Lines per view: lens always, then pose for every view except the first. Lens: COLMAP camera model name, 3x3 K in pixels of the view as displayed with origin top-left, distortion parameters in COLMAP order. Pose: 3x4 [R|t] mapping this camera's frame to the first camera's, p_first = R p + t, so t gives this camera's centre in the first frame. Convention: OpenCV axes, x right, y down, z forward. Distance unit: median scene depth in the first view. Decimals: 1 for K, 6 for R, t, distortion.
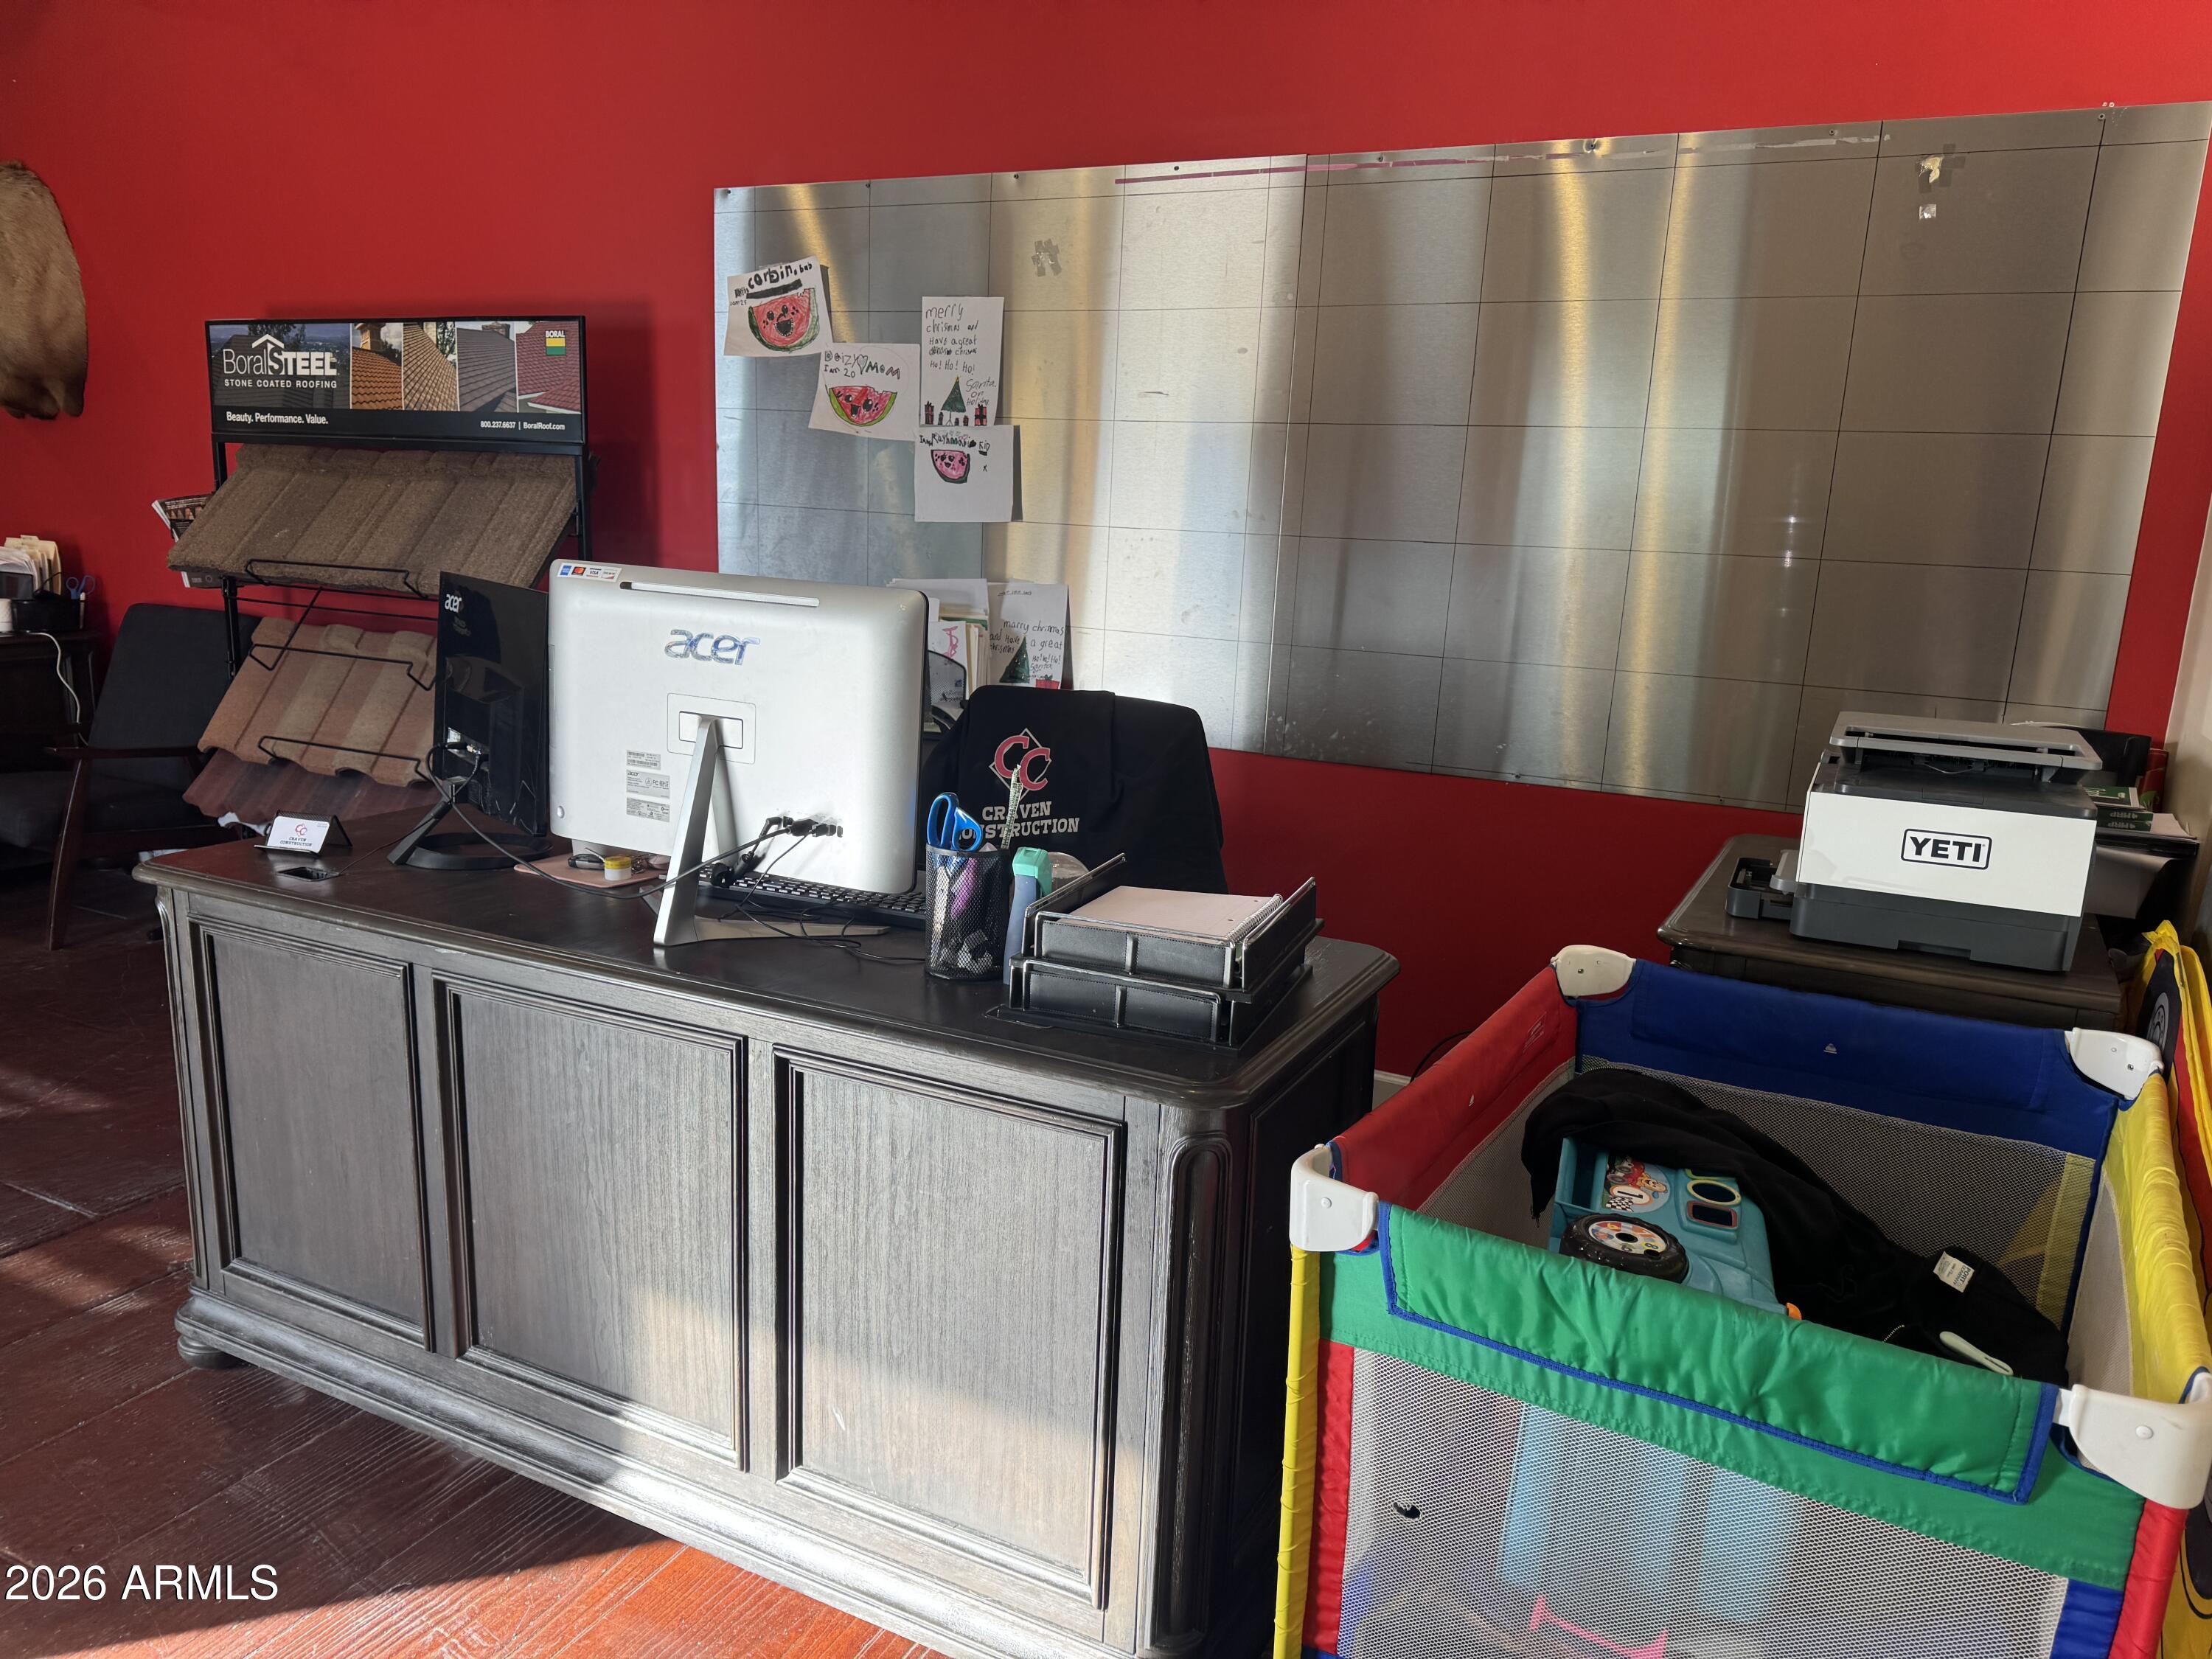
lens RADIAL K [[1568.7, 0, 1086.0], [0, 1568.7, 837.9], [0, 0, 1]] dist [0.067033, -0.075249]
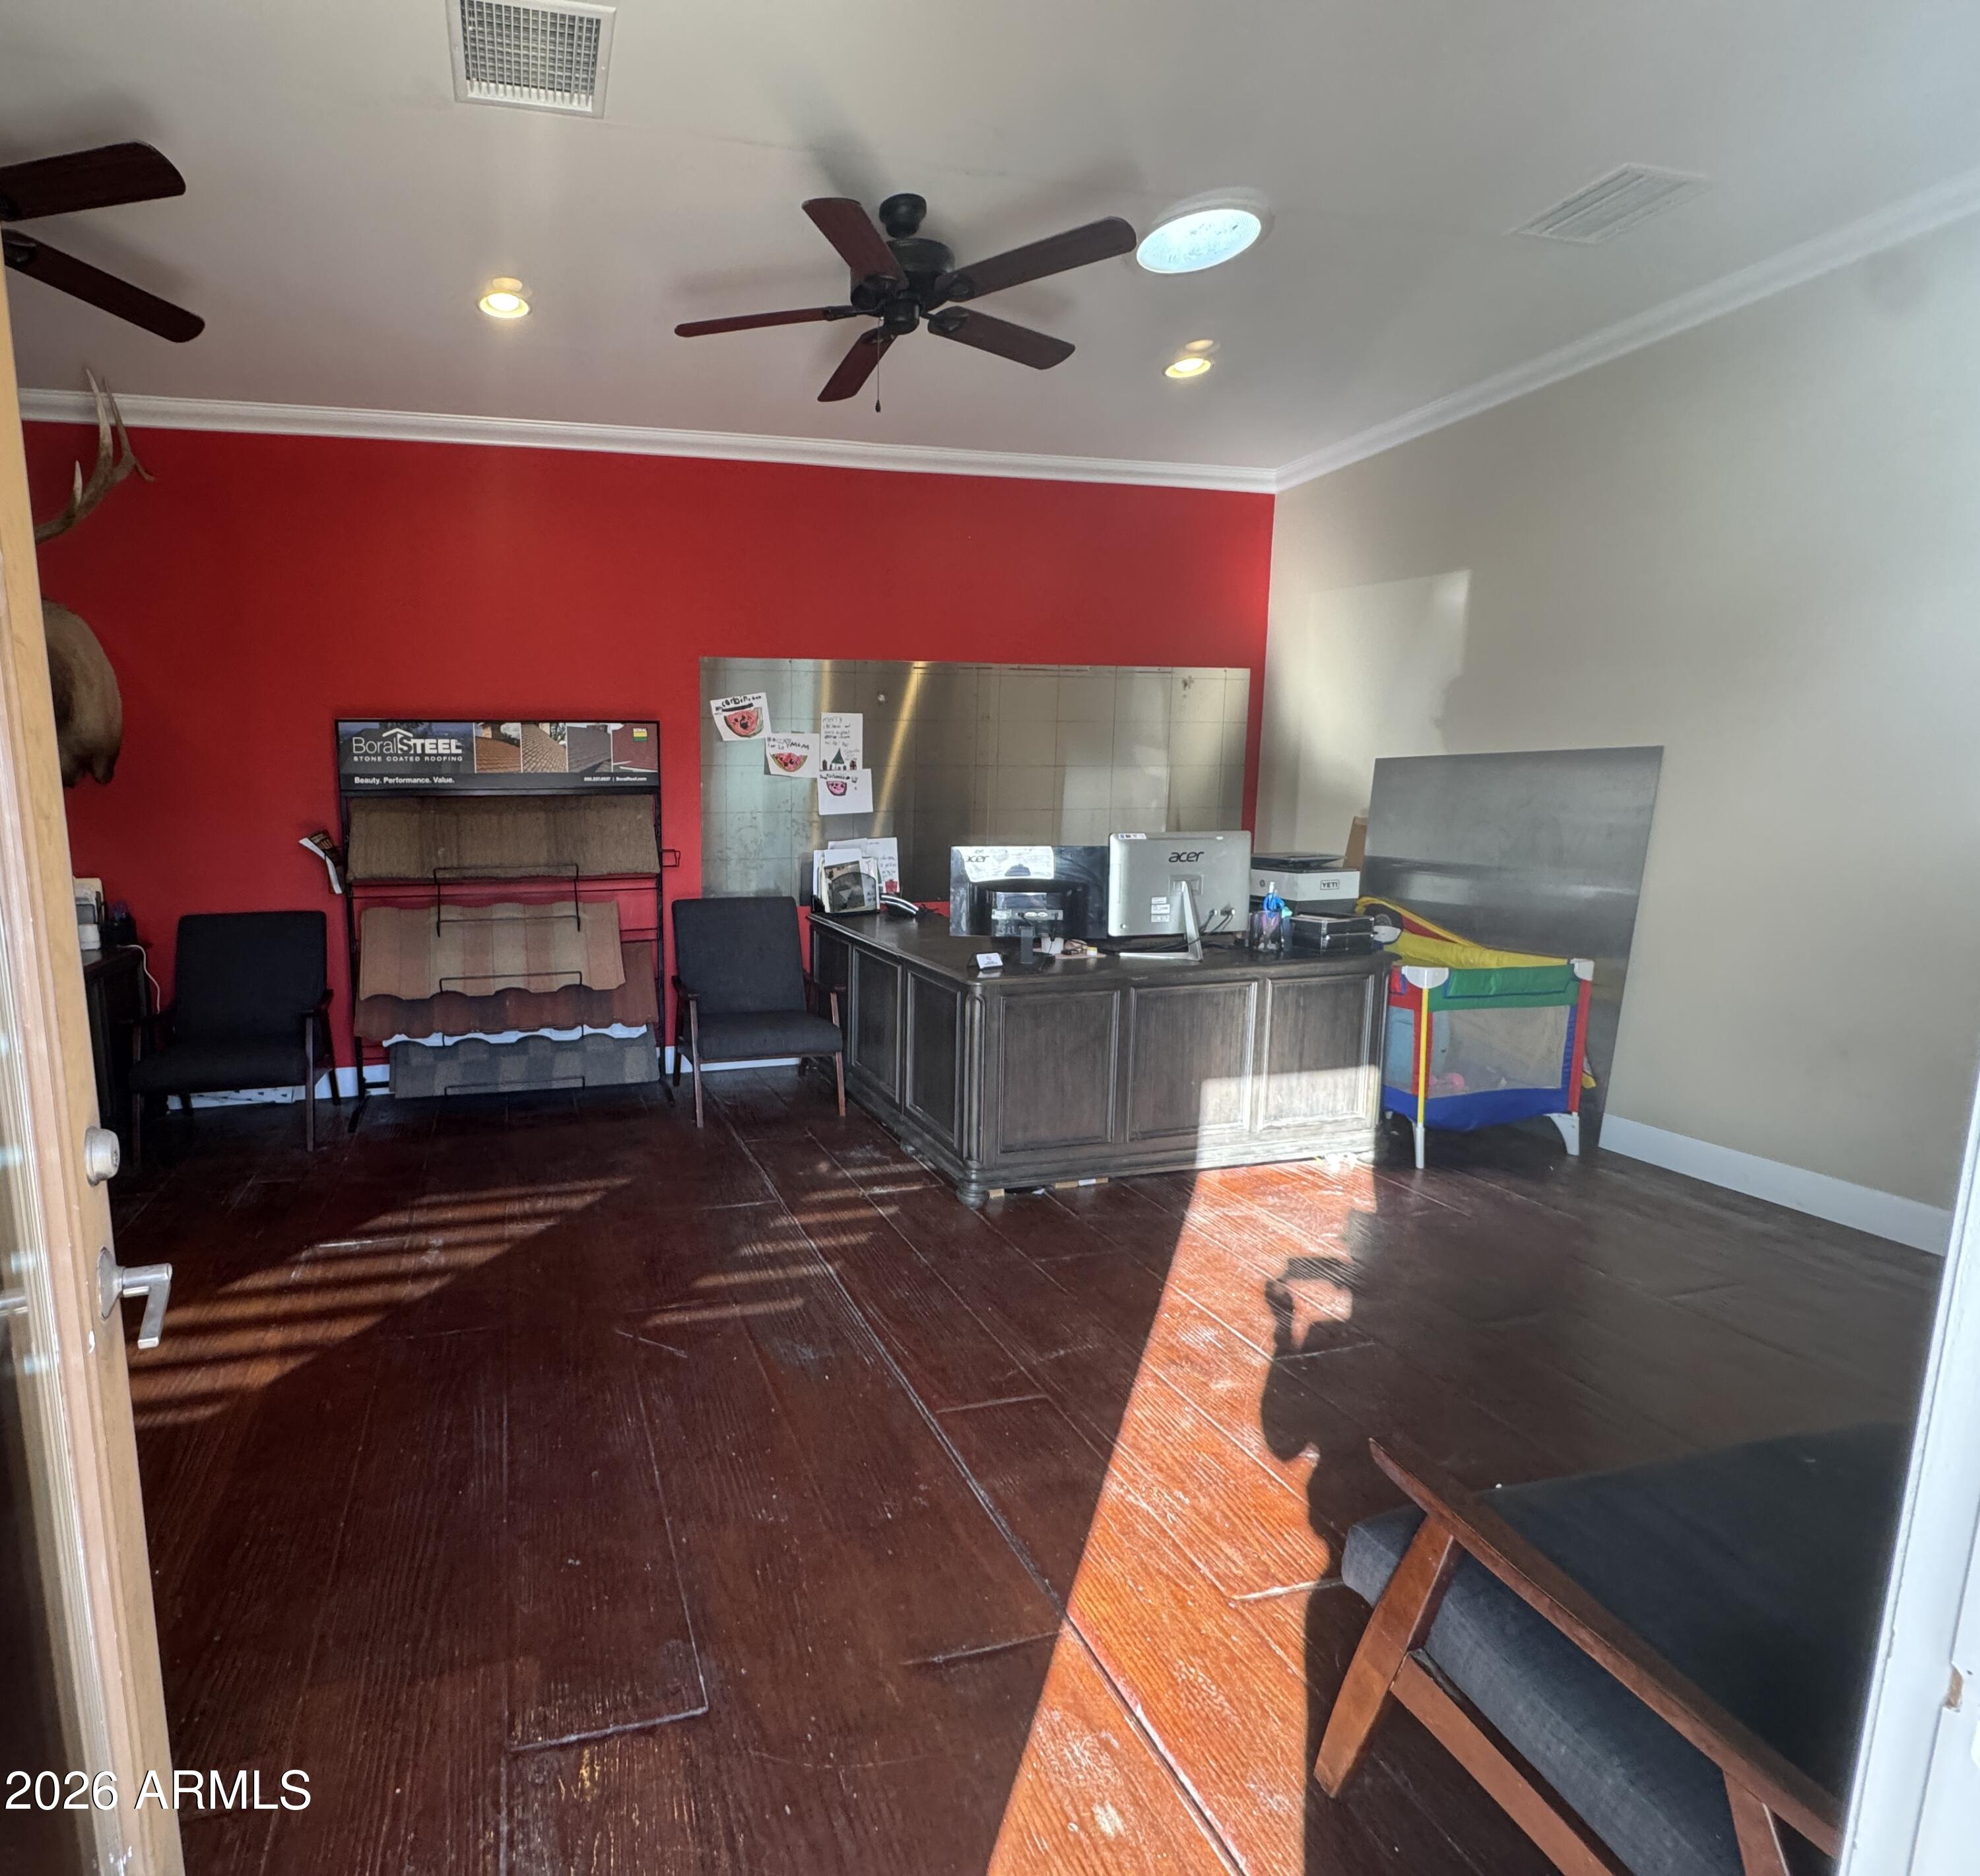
lens RADIAL K [[981.9, 0, 740.0], [0, 981.9, 936.5], [0, 0, 1]] dist [-0.005057, 0.000102]
pose [[0.766945, -0.139842, 0.626290, -1.060768], [0.175814, 0.984413, 0.004507, -0.068042], [-0.617158, 0.106654, 0.779577, 0.061107]]
